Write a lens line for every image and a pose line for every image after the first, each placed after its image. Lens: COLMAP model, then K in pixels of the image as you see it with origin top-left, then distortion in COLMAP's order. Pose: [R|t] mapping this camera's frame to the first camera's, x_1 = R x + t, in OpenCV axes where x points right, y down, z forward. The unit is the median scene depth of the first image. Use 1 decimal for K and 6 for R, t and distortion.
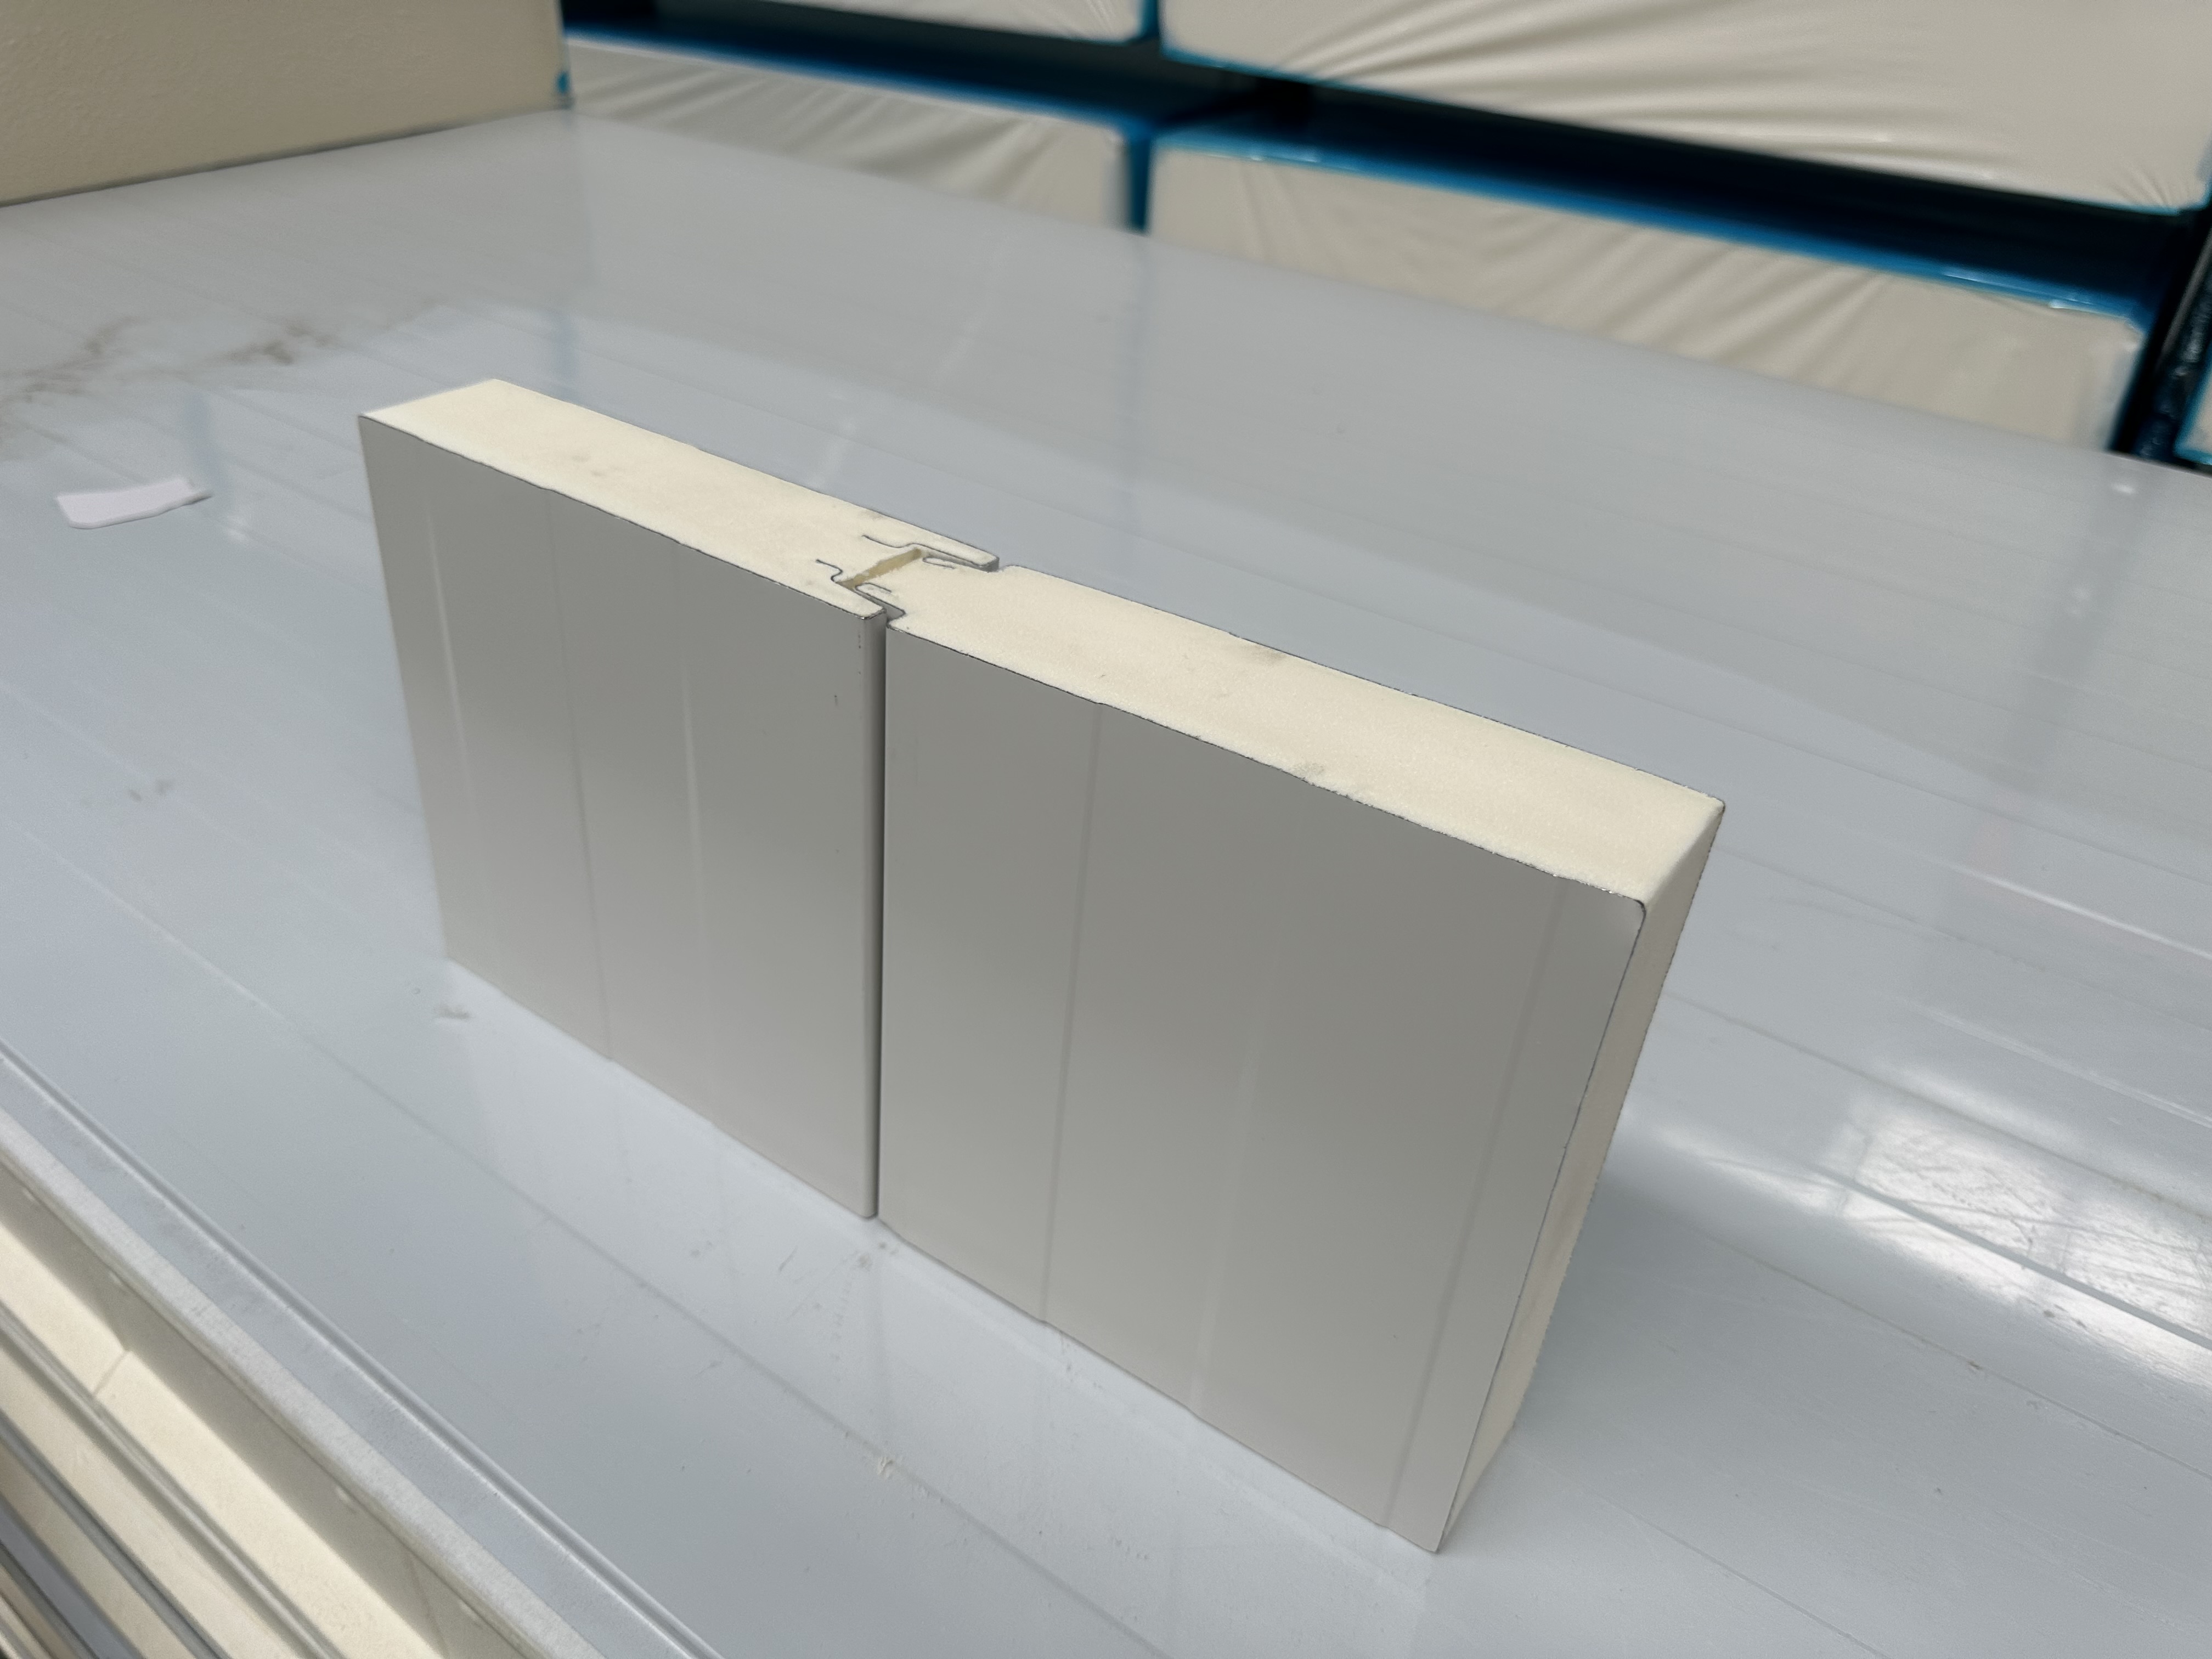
lens RADIAL K [[1631.6, 0, 1083.6], [0, 1631.6, 845.4], [0, 0, 1]] dist [-0.014477, -0.008436]
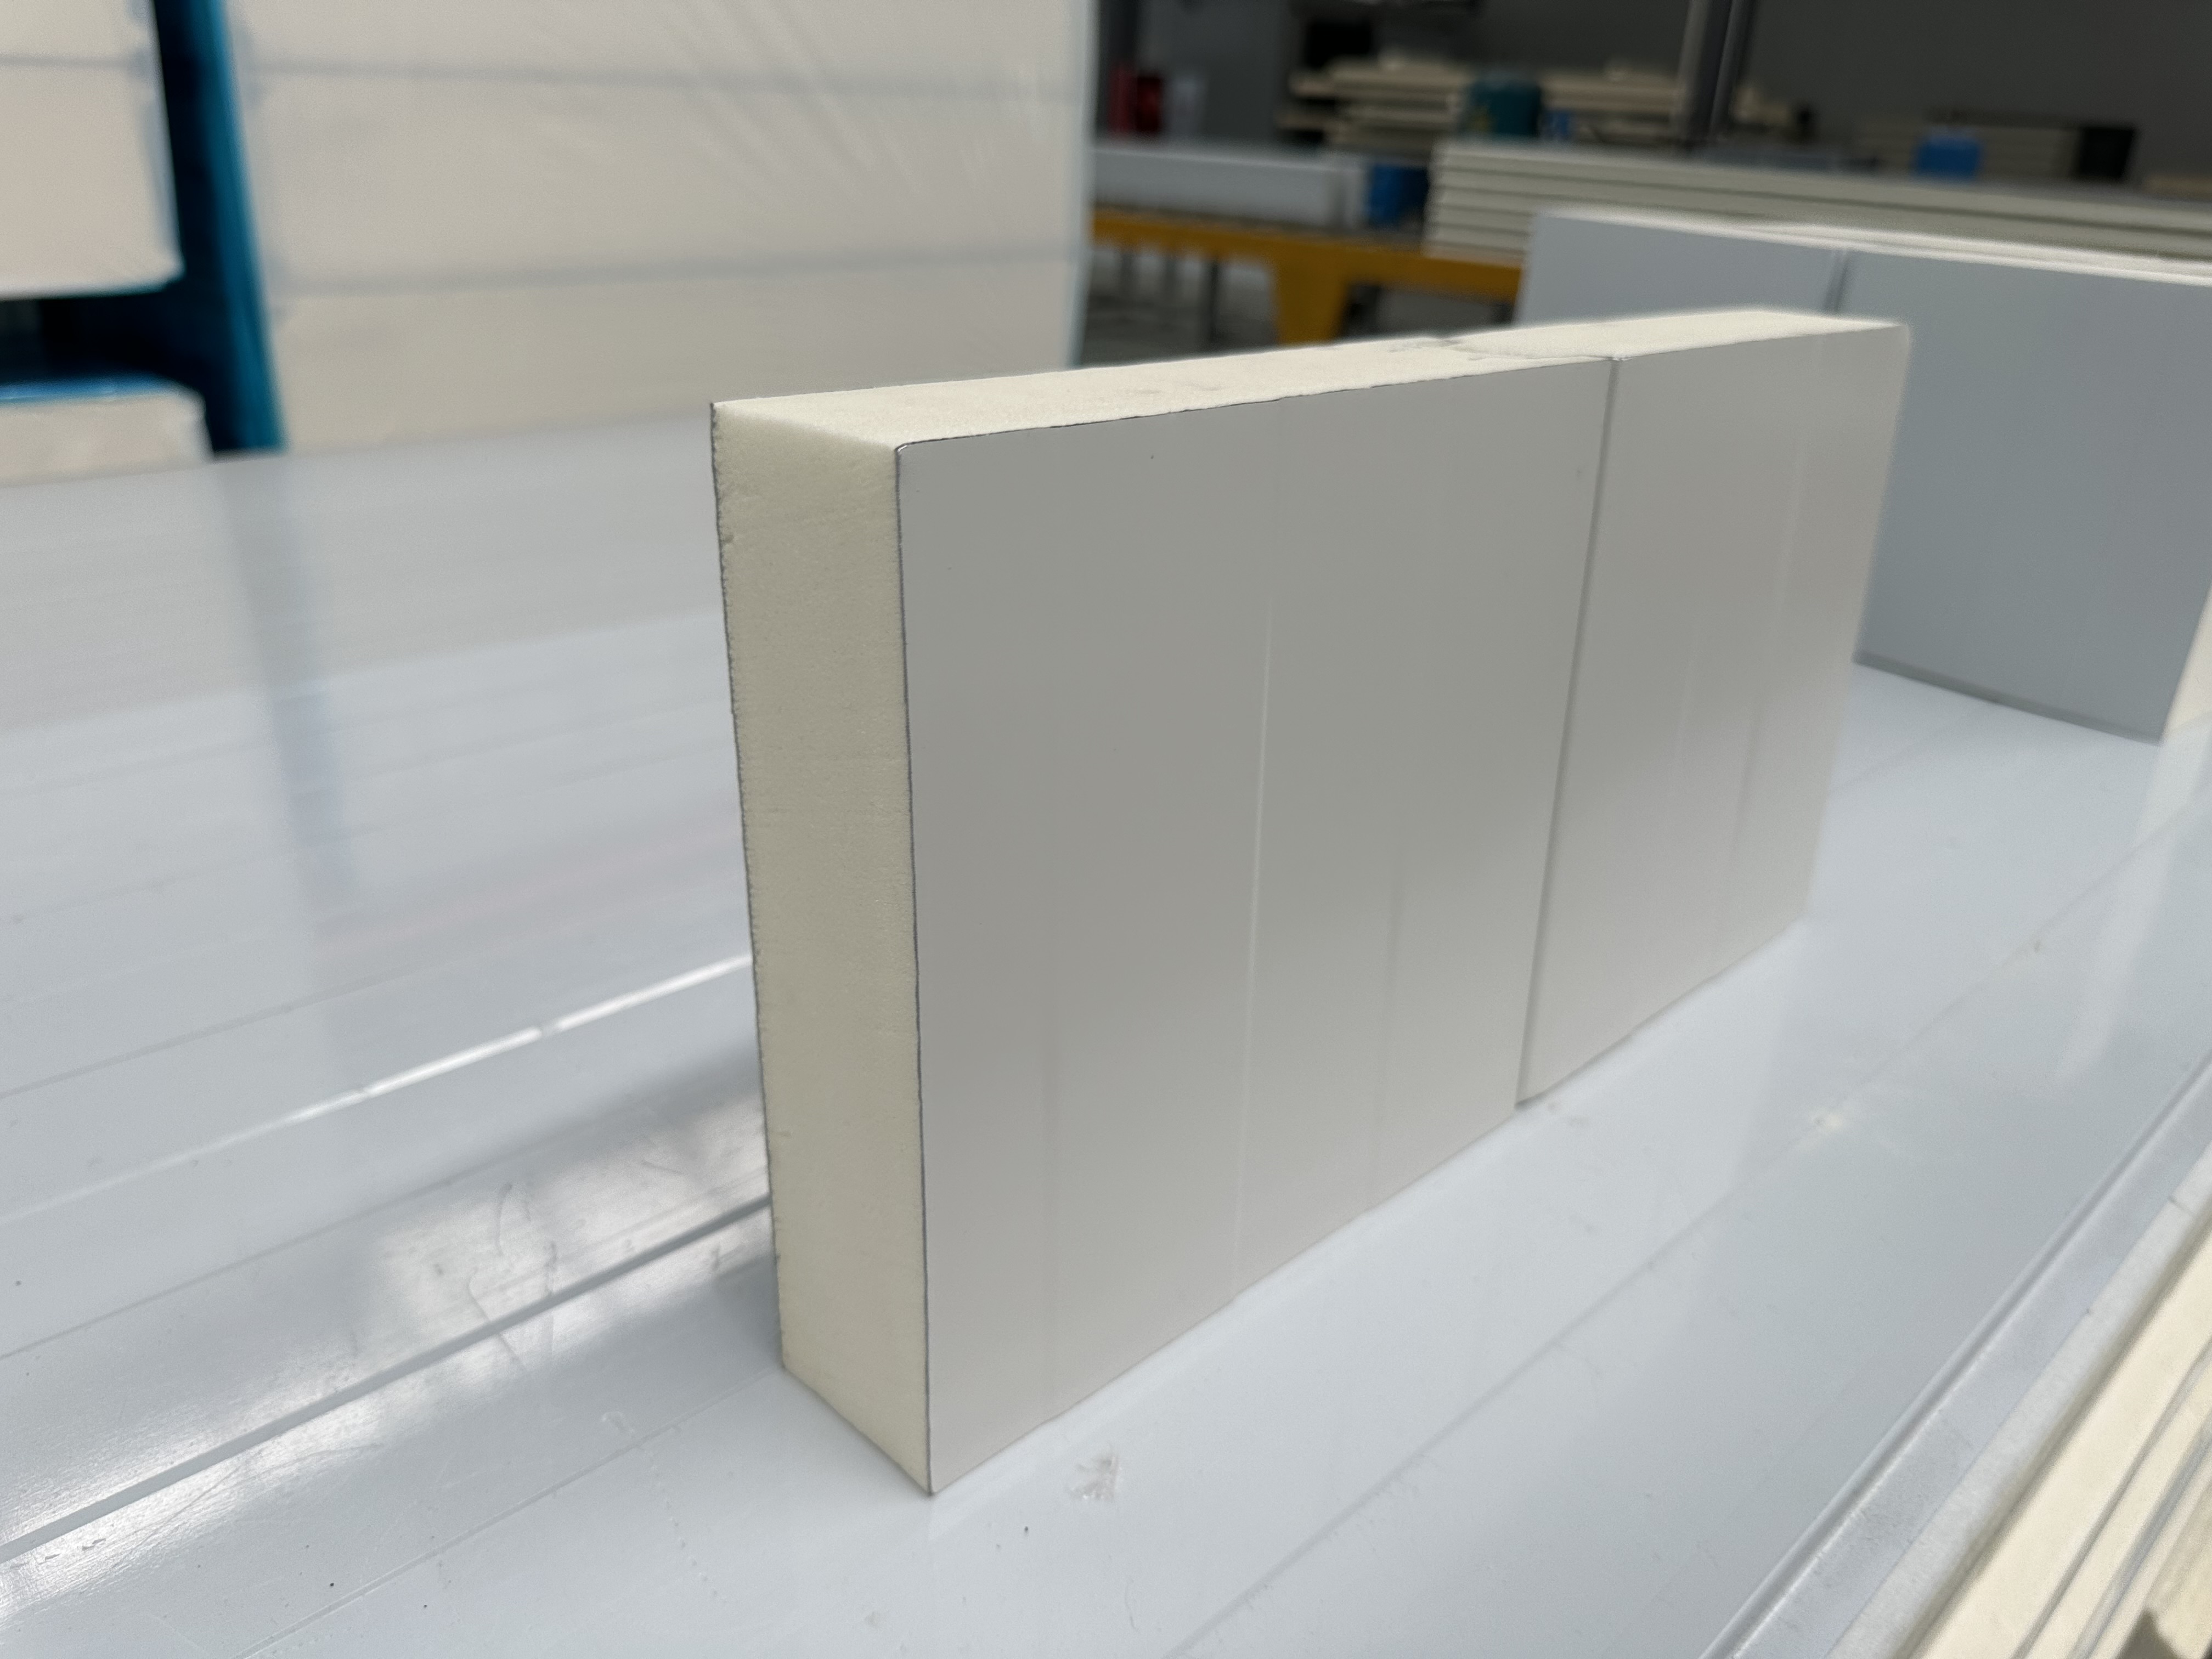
lens RADIAL K [[1631.6, 0, 1095.9], [0, 1631.6, 859.6], [0, 0, 1]] dist [-0.014477, -0.008436]
pose [[0.171066, -0.439286, 0.881909, -0.671272], [0.522398, 0.799366, 0.296840, -0.203886], [-0.835366, 0.409928, 0.366227, 0.589728]]
